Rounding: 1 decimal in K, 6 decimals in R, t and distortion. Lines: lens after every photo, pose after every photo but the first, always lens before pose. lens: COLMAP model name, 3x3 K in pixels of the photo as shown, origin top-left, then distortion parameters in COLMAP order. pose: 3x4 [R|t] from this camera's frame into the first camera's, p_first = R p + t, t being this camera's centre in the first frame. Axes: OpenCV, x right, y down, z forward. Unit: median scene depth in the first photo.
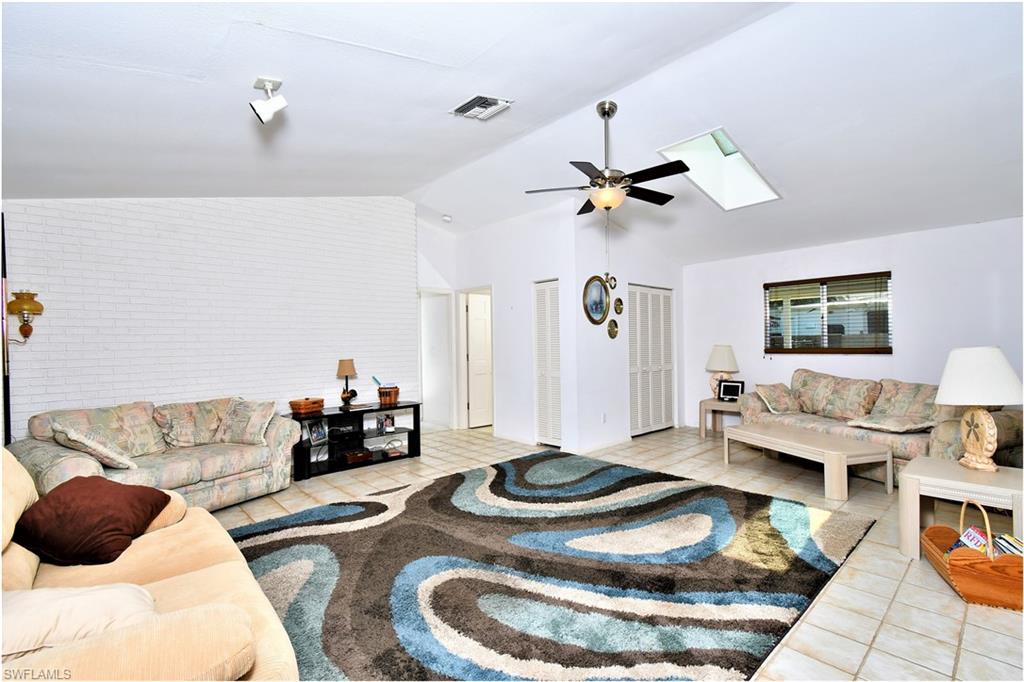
lens RADIAL K [[450.8, 0, 512.0], [0, 450.8, 341.0], [0, 0, 1]] dist [0.003553, -0.000052]
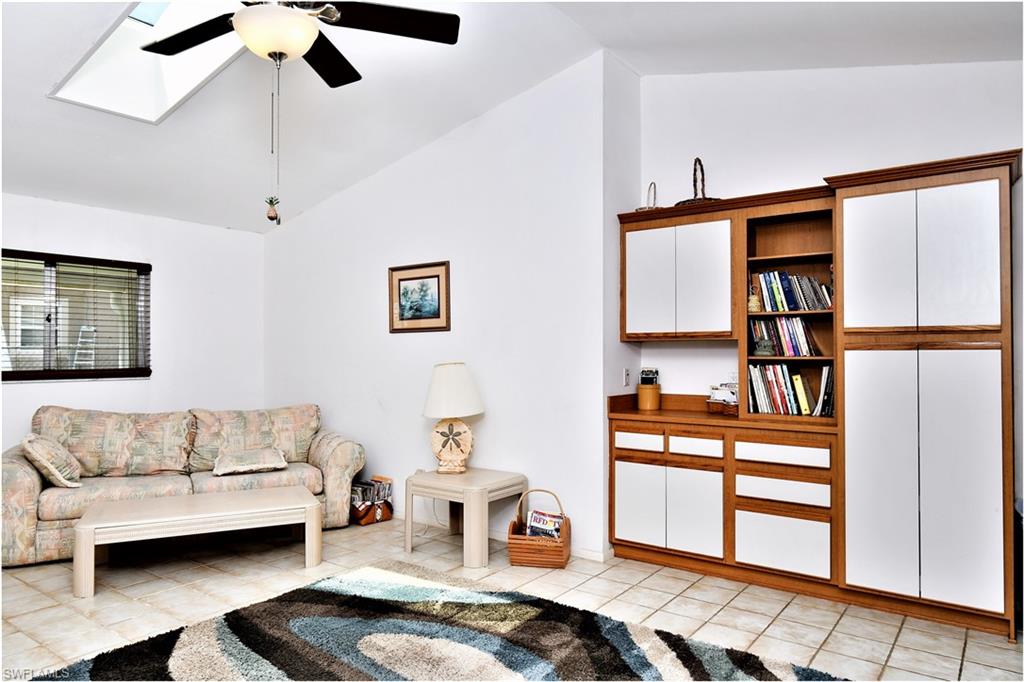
lens RADIAL K [[657.7, 0, 512.0], [0, 657.7, 341.0], [0, 0, 1]] dist [0.000118, -0.000197]
pose [[-0.175288, 0.036045, 0.983857, -0.397637], [-0.002401, 0.999311, -0.037039, 0.011292], [-0.984514, -0.008854, -0.175081, 0.757217]]
